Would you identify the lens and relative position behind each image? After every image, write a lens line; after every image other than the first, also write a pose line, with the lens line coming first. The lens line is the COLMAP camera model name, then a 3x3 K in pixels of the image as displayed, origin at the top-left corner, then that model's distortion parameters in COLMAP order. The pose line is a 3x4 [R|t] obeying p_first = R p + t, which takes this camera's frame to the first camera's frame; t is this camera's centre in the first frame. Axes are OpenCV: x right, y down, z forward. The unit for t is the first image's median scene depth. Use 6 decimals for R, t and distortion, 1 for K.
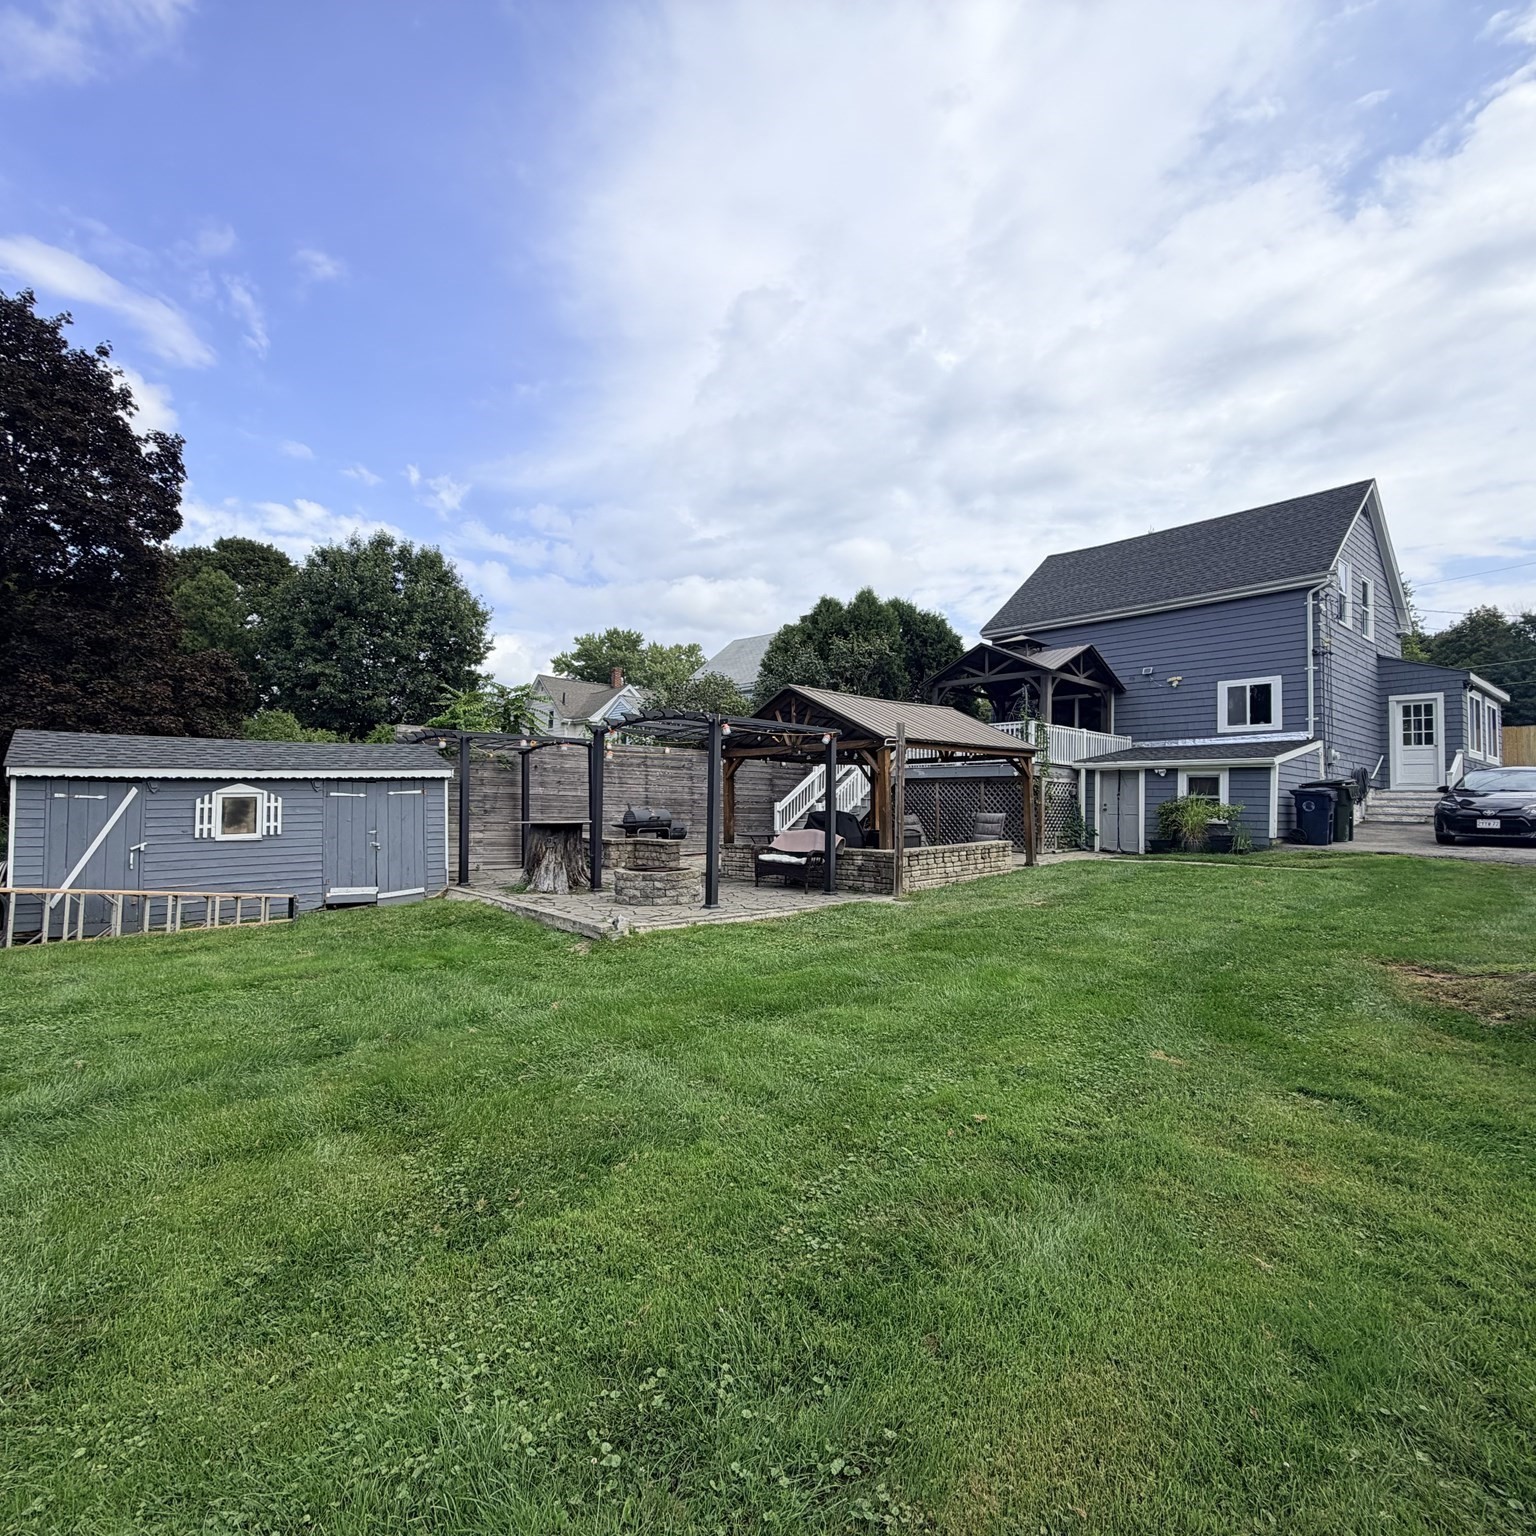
lens RADIAL K [[811.3, 0, 759.9], [0, 811.3, 769.6], [0, 0, 1]] dist [0.002192, 0.000759]
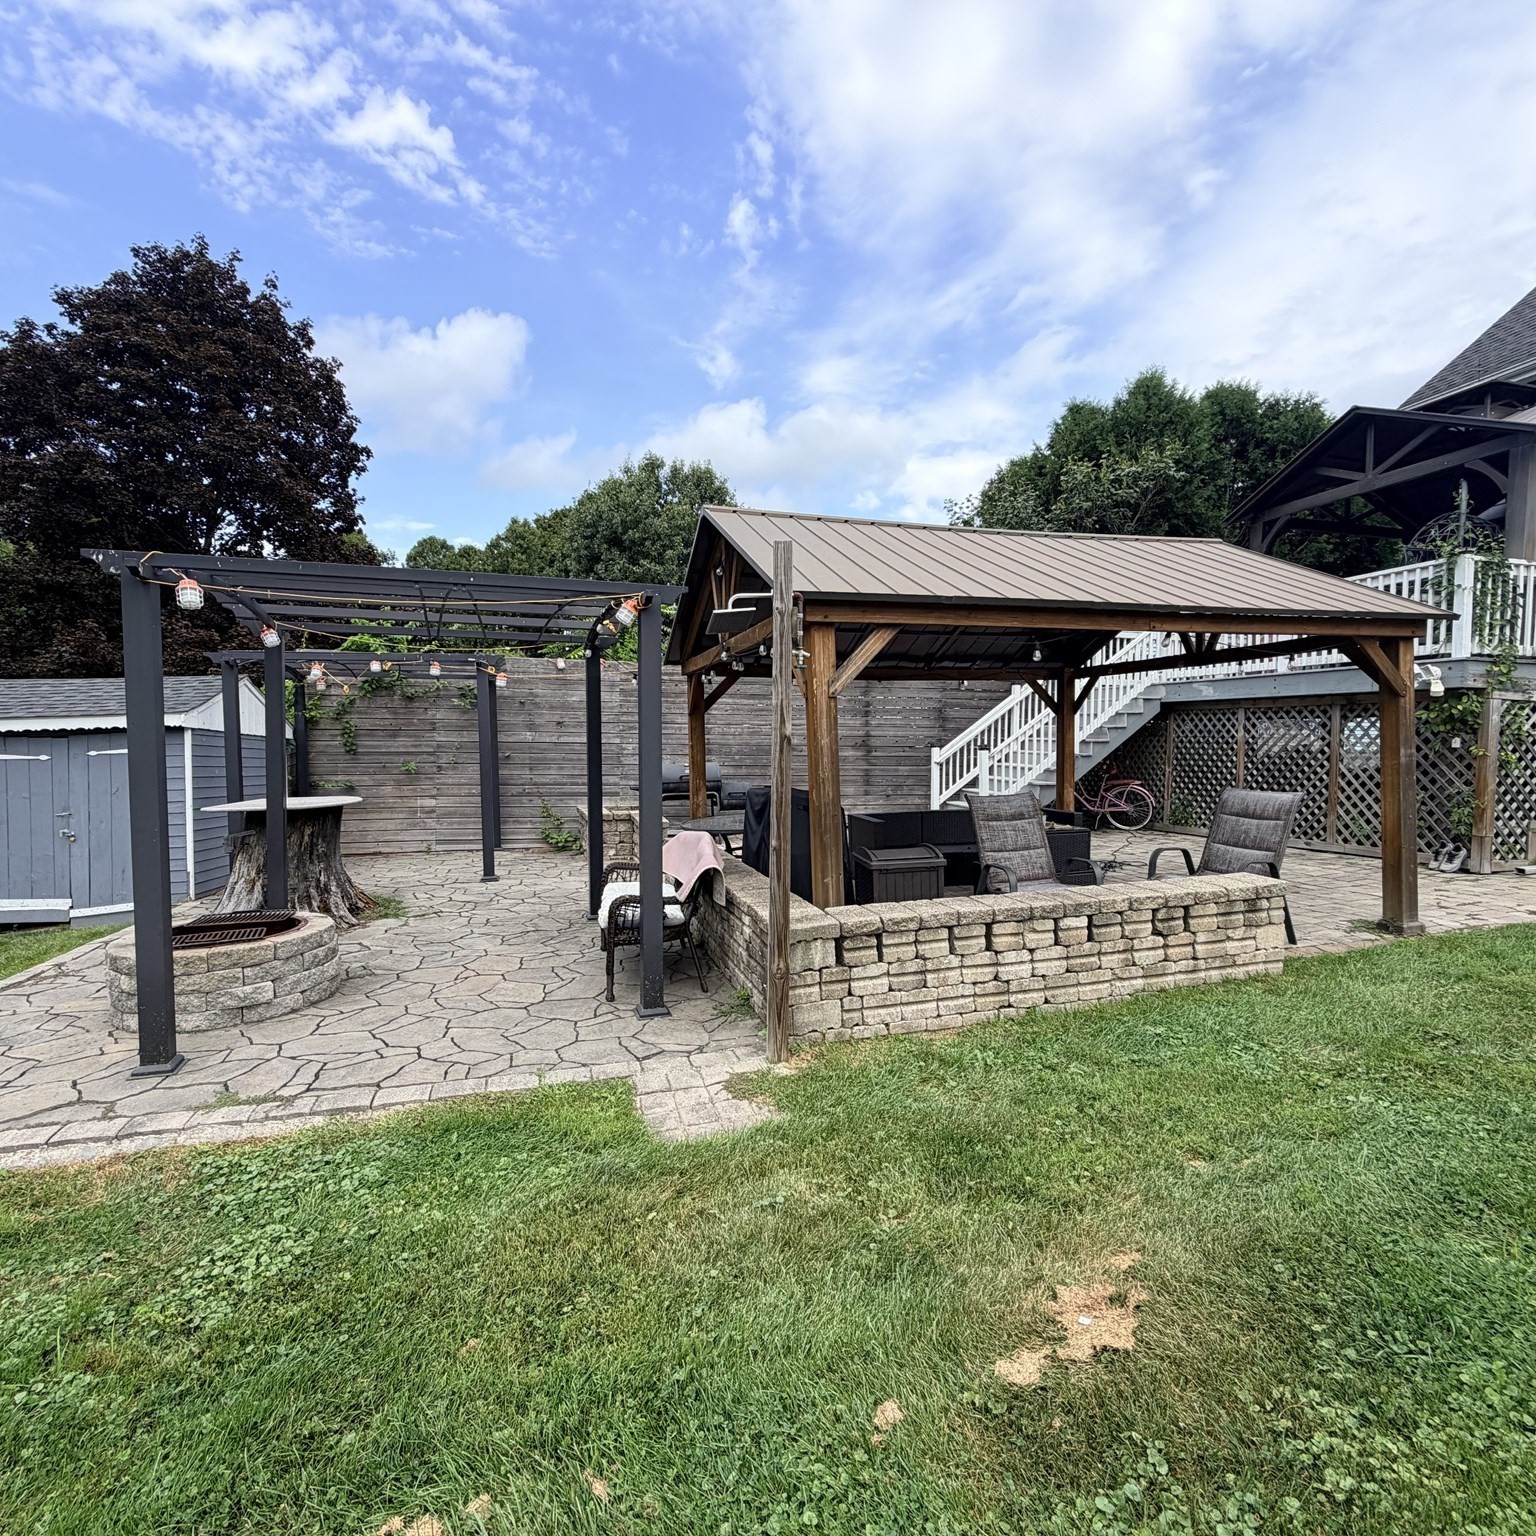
lens RADIAL K [[811.3, 0, 763.3], [0, 811.3, 766.0], [0, 0, 1]] dist [0.002192, 0.000759]
pose [[0.887407, 0.007565, -0.460924, 0.199302], [0.030906, 0.996639, 0.075860, 0.004382], [0.459949, -0.081564, 0.884191, 0.436861]]
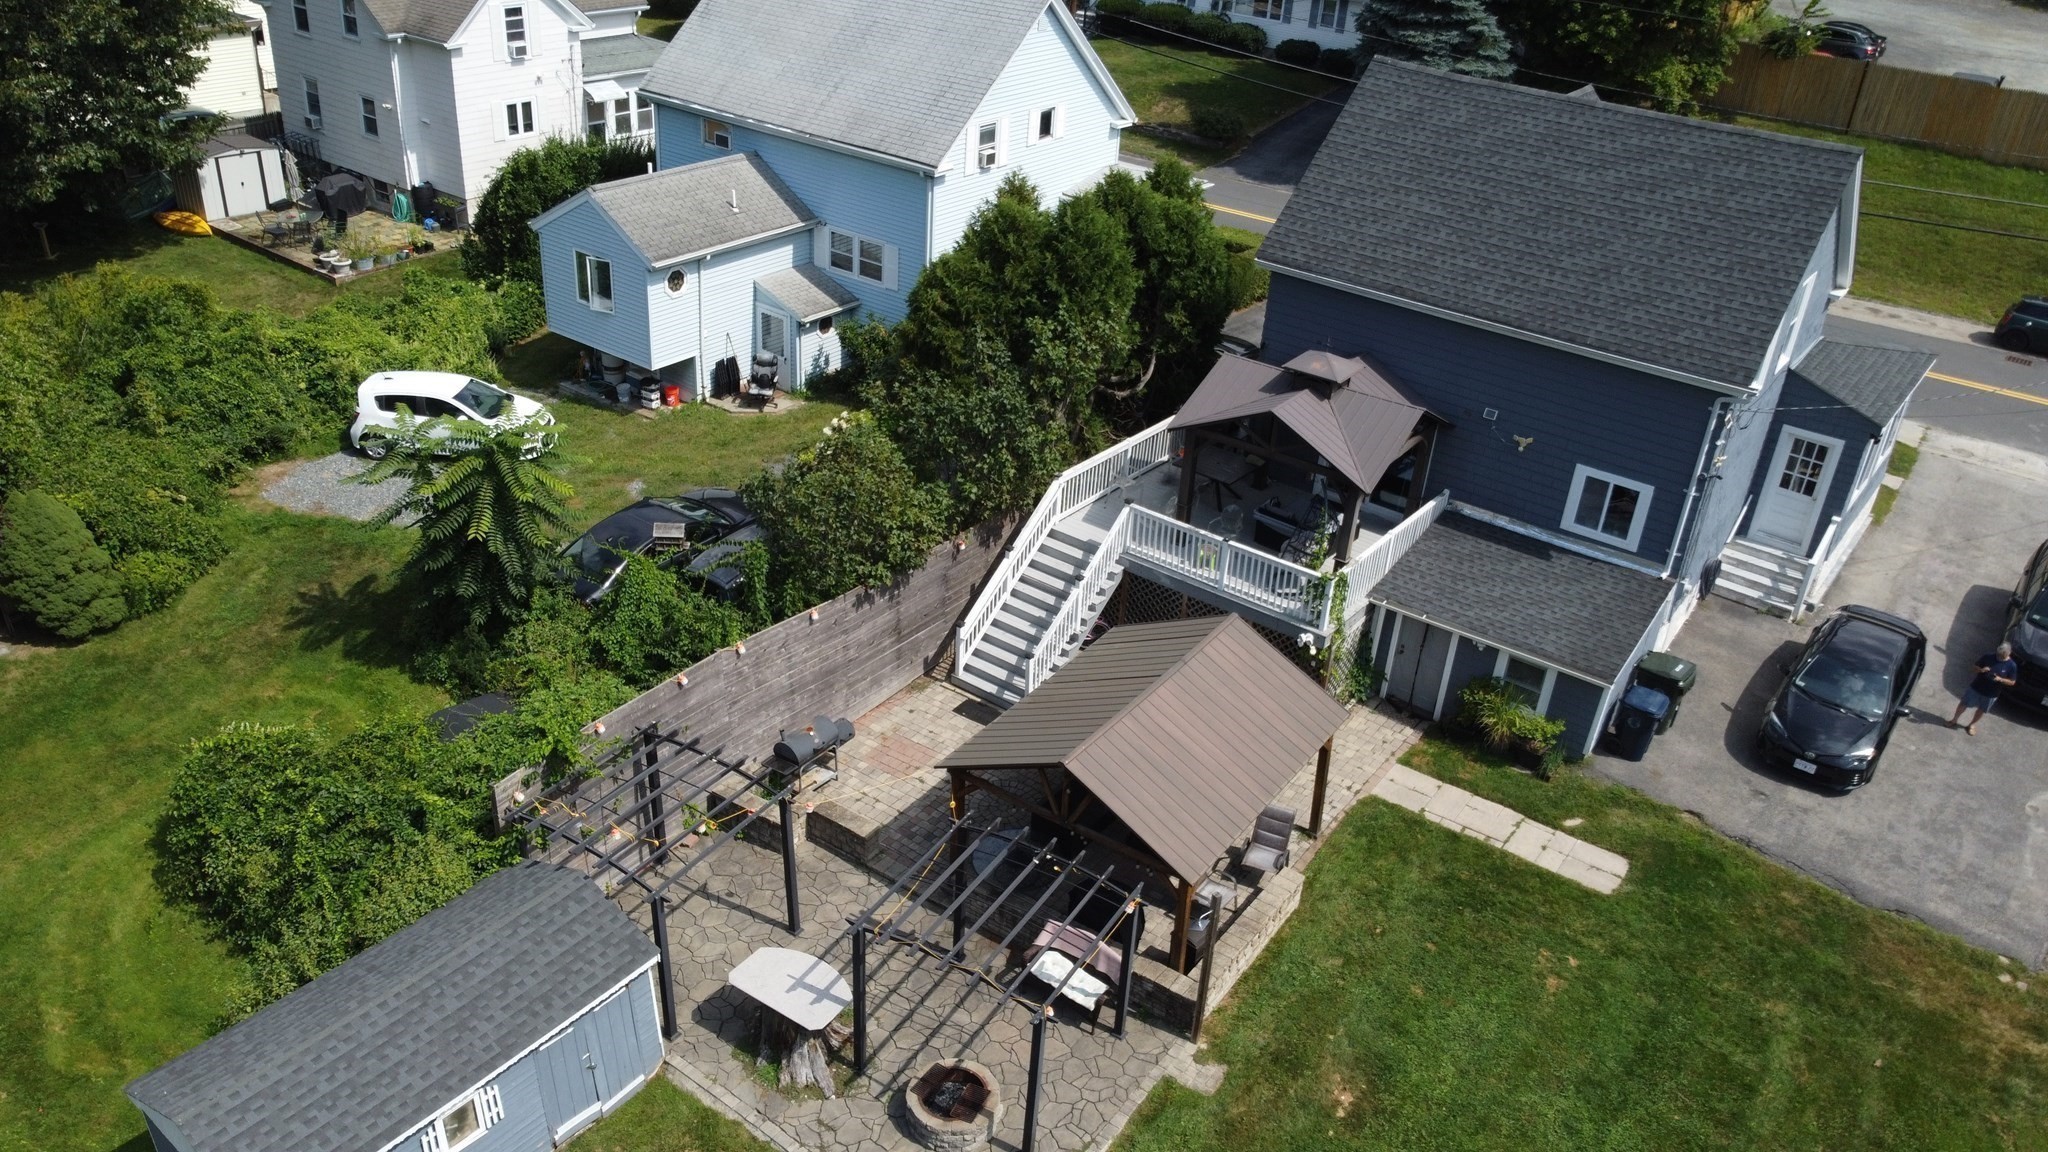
lens RADIAL K [[1560.4, 0, 1017.4], [0, 1560.4, 562.8], [0, 0, 1]] dist [0.001353, -0.014355]
pose [[0.974852, -0.071089, 0.211211, -0.222385], [-0.052208, 0.848531, 0.526564, -0.755221], [-0.216653, -0.524349, 0.823480, -0.077415]]
